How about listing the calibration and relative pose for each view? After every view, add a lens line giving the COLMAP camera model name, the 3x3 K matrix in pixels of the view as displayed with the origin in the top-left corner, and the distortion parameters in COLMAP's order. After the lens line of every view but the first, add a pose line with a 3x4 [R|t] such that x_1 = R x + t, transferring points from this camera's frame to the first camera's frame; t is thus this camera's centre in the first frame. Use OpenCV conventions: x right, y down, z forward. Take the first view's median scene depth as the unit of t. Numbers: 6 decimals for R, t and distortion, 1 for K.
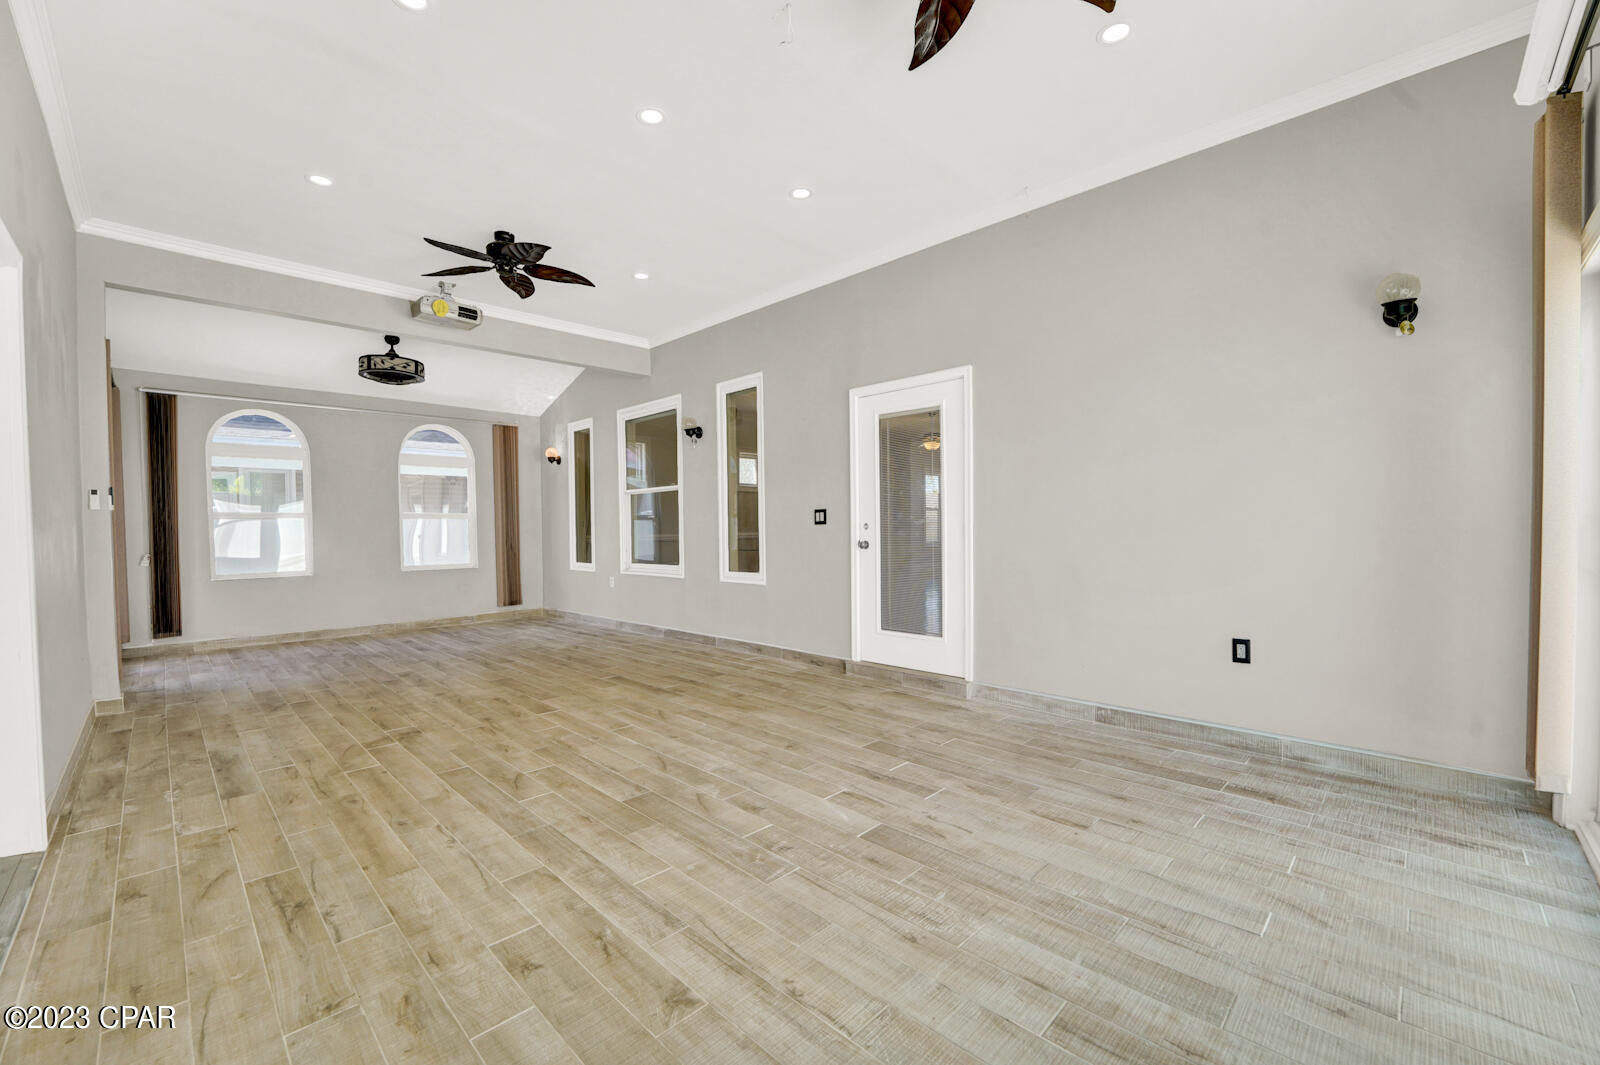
lens RADIAL K [[651.0, 0, 794.3], [0, 651.0, 544.1], [0, 0, 1]] dist [-0.023604, 0.000154]
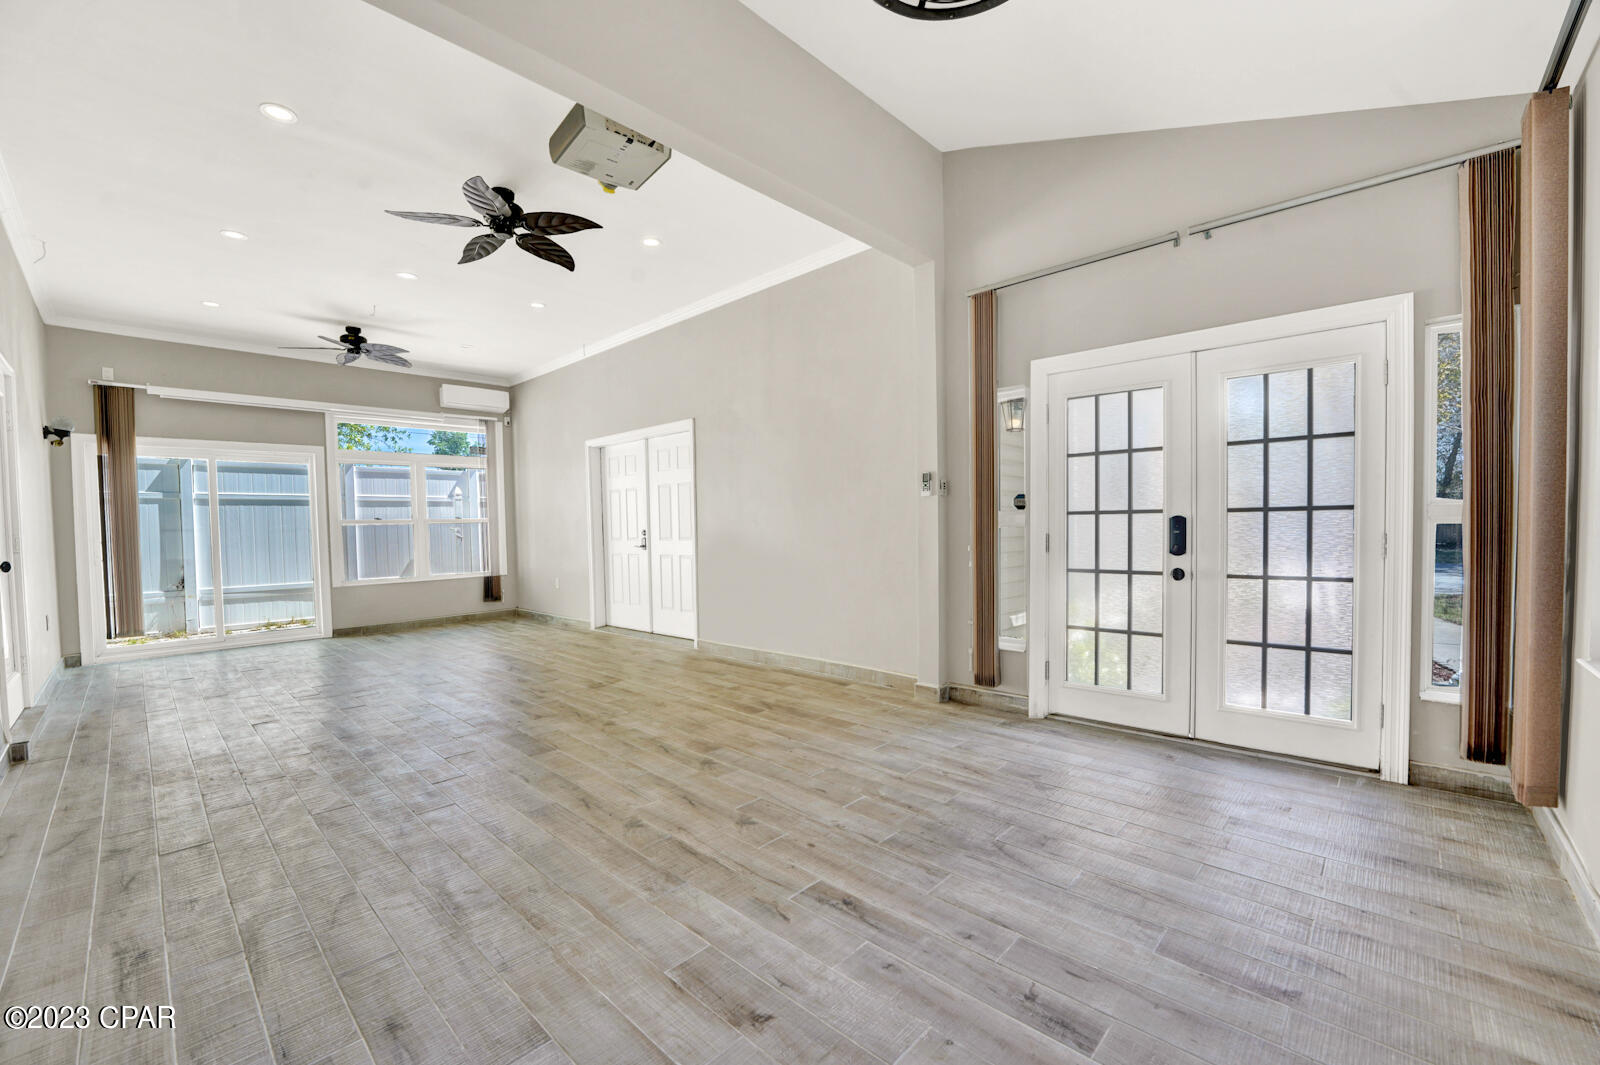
lens RADIAL K [[648.6, 0, 795.3], [0, 648.6, 547.0], [0, 0, 1]] dist [-0.026661, 0.002388]
pose [[-0.998984, 0.033430, -0.030223, -0.737531], [0.031650, 0.997839, 0.057574, -0.032248], [0.032082, 0.056559, -0.997884, 1.747914]]
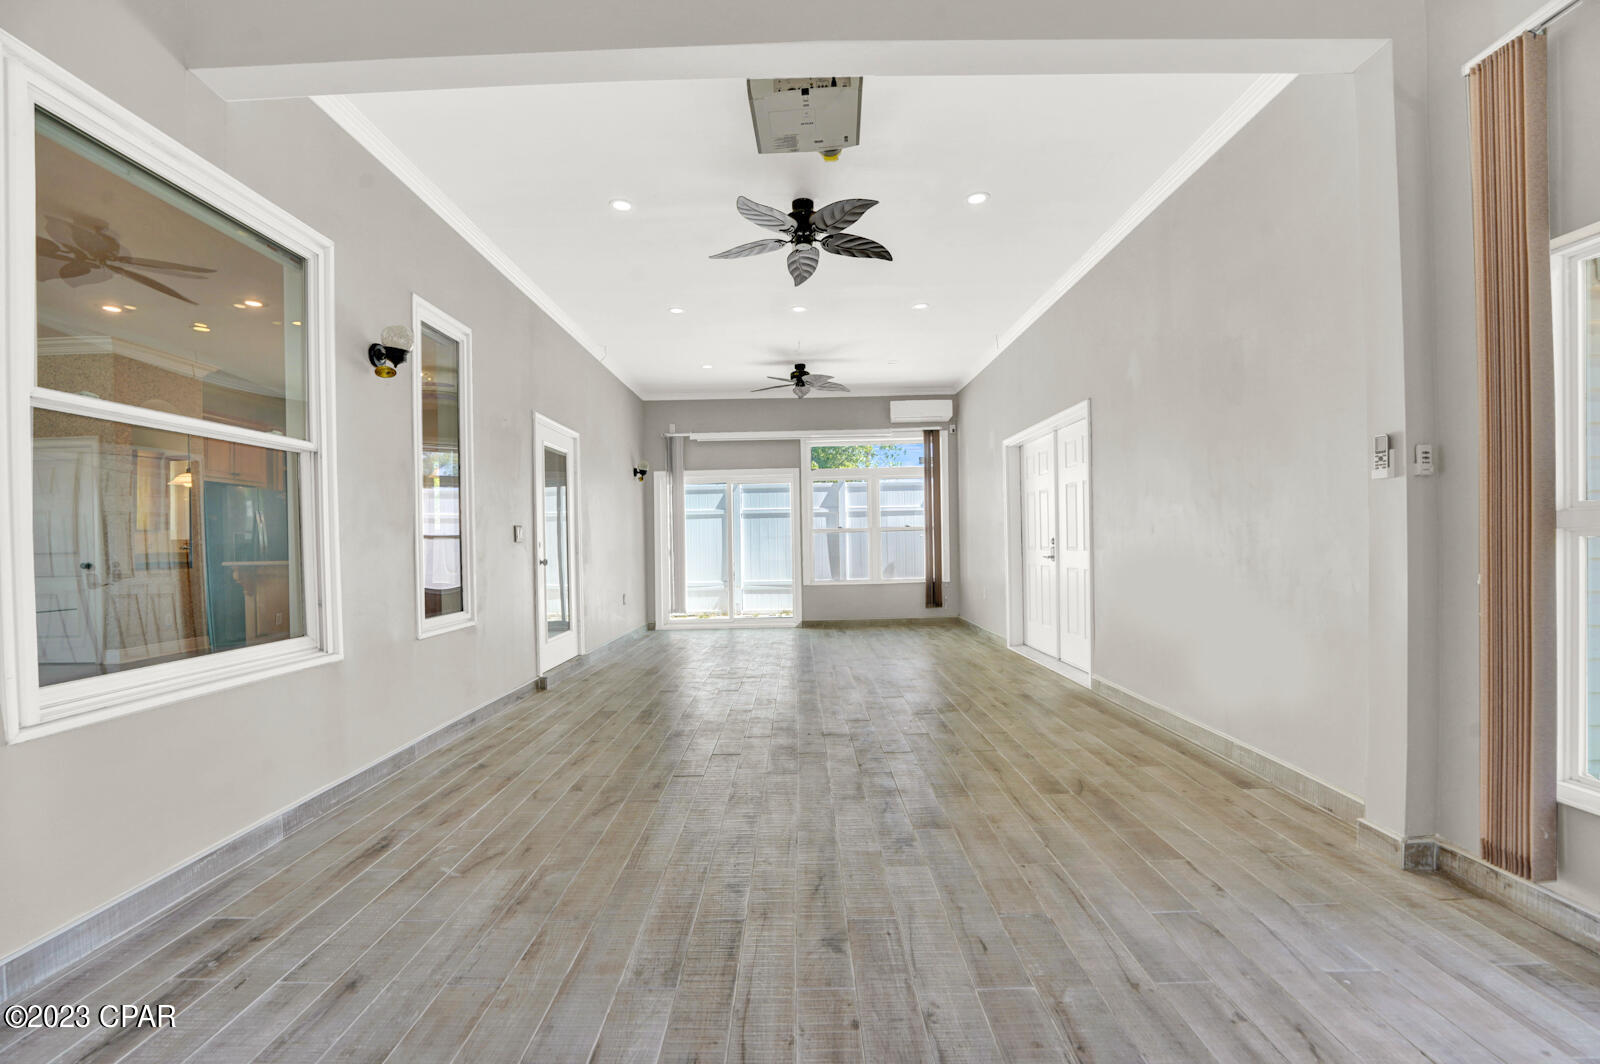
lens RADIAL K [[648.6, 0, 795.3], [0, 648.6, 546.5], [0, 0, 1]] dist [-0.026661, 0.002388]
pose [[-0.705667, 0.021681, 0.708212, -0.966534], [0.045358, 0.998864, 0.014616, -0.022075], [-0.707091, 0.042438, -0.705848, 1.509201]]
